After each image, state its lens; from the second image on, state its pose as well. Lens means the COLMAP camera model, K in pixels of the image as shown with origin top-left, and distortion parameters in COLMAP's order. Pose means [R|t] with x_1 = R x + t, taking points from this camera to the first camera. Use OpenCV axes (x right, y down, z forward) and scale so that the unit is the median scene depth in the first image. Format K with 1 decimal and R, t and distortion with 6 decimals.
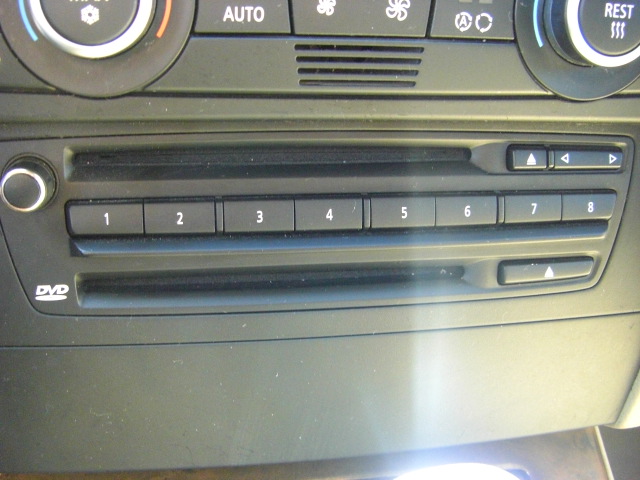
lens RADIAL K [[710.2, 0, 301.1], [0, 710.2, 265.9], [0, 0, 1]] dist [-0.174971, 0.130883]
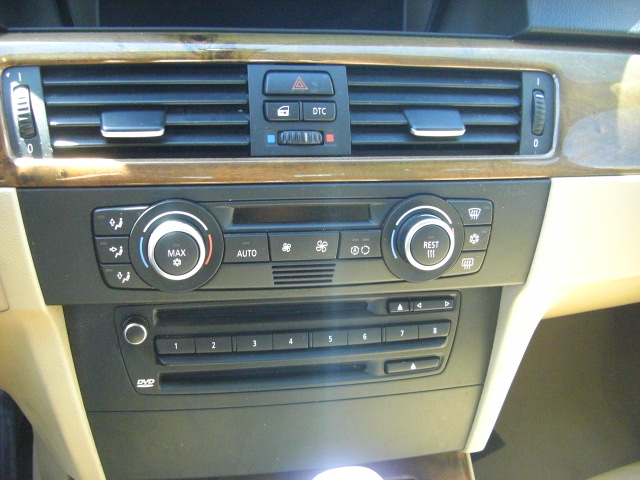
lens RADIAL K [[713.6, 0, 299.6], [0, 713.6, 264.0], [0, 0, 1]] dist [-0.188567, 0.104973]
pose [[0.999706, -0.010231, 0.021996, 0.023827], [0.011452, 0.998360, -0.056091, -0.178324], [-0.021386, 0.056327, 0.998183, -0.969345]]
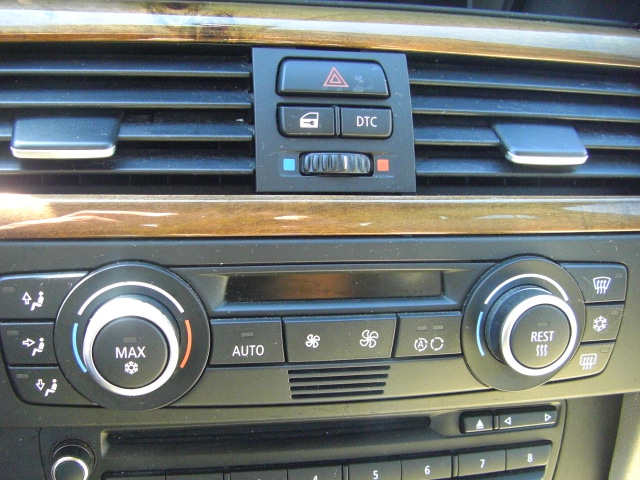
lens RADIAL K [[710.2, 0, 301.1], [0, 710.2, 265.9], [0, 0, 1]] dist [-0.174971, 0.130883]
pose [[0.999789, -0.000826, 0.020540, -0.010154], [0.003261, 0.992913, -0.118799, -0.308890], [-0.020296, 0.118840, 0.992706, -0.267738]]
